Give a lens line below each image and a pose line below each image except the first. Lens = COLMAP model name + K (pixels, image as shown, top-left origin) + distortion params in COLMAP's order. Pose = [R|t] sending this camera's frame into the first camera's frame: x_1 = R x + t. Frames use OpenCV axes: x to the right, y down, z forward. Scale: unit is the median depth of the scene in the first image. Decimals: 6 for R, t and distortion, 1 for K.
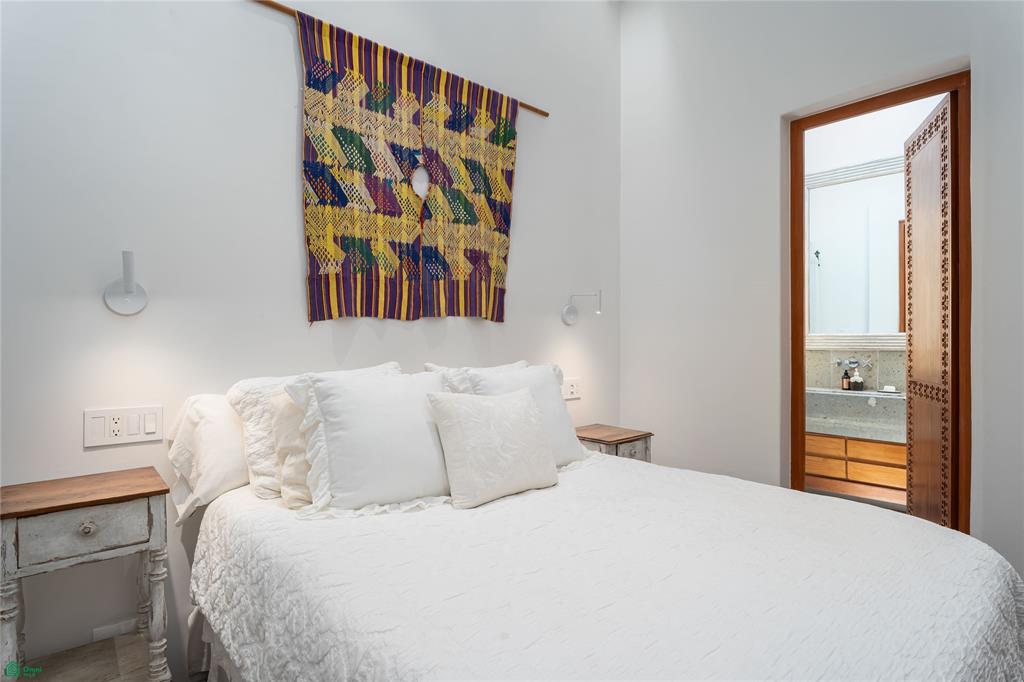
lens RADIAL K [[532.5, 0, 508.4], [0, 532.5, 334.5], [0, 0, 1]] dist [-0.000269, 0.000905]
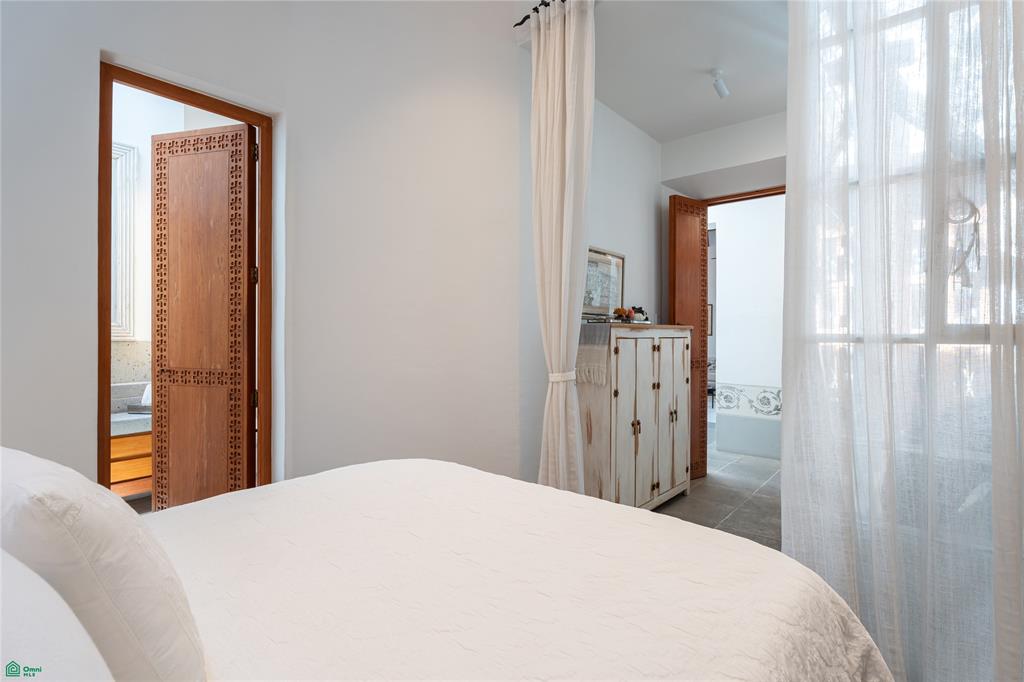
lens RADIAL K [[508.9, 0, 512.0], [0, 508.9, 341.0], [0, 0, 1]] dist [0.000225, -0.000012]
pose [[-0.129143, -0.011278, 0.991562, -0.412471], [-0.013684, 0.999860, 0.009590, 0.016900], [-0.991532, -0.012330, -0.129280, 0.583606]]
